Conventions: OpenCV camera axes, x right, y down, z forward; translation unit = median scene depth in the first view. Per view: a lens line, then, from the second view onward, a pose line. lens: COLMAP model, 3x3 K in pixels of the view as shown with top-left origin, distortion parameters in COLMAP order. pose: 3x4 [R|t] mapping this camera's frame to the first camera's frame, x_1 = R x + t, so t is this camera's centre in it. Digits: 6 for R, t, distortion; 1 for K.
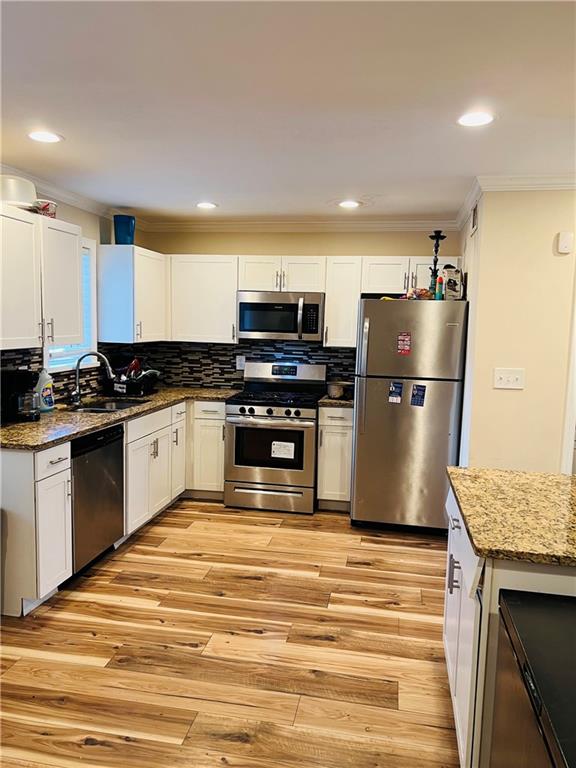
lens RADIAL K [[581.1, 0, 289.5], [0, 581.1, 382.1], [0, 0, 1]] dist [0.063278, -0.072507]
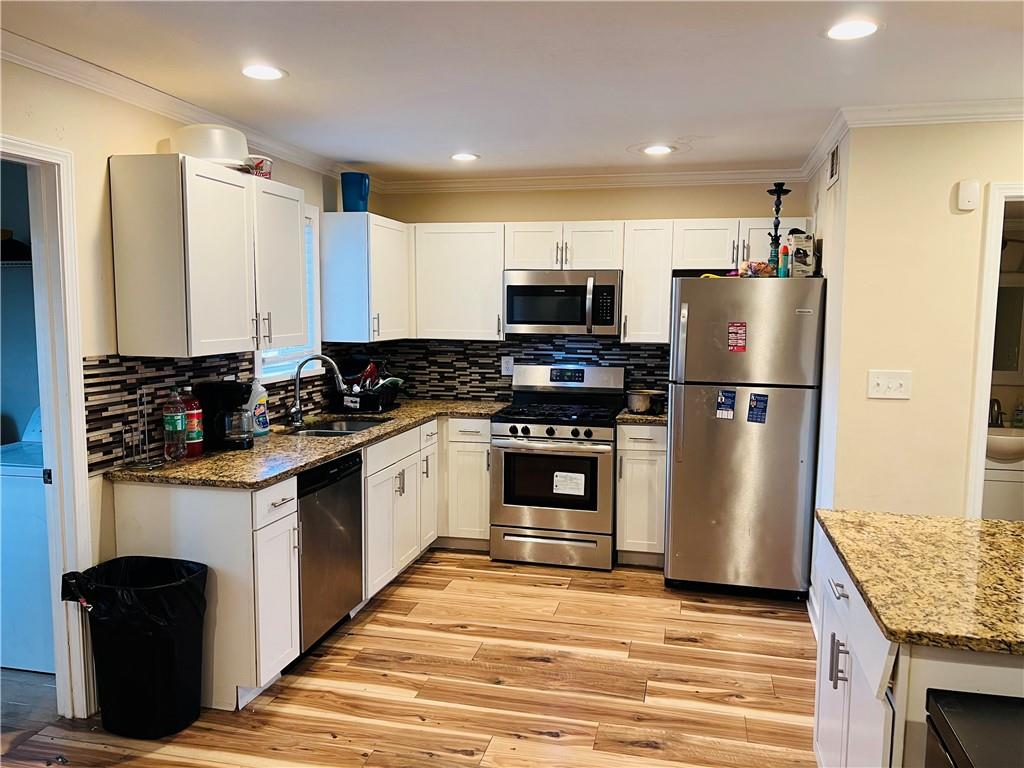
lens RADIAL K [[774.8, 0, 518.1], [0, 774.8, 381.8], [0, 0, 1]] dist [0.063278, -0.072507]
pose [[0.998885, -0.012233, -0.045593, -0.037387], [0.011864, 0.999895, -0.008367, -0.006589], [0.045691, 0.007817, 0.998925, 0.012681]]
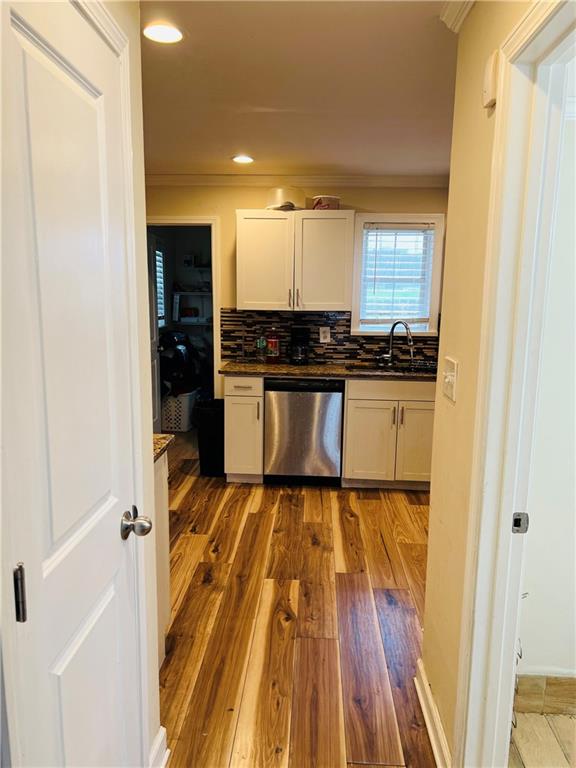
lens RADIAL K [[581.1, 0, 292.3], [0, 581.1, 390.1], [0, 0, 1]] dist [0.063278, -0.072507]
pose [[0.125996, 0.141837, -0.981839, 0.841894], [-0.112368, 0.985397, 0.127931, -0.045613], [0.985646, 0.094208, 0.140094, 0.753859]]
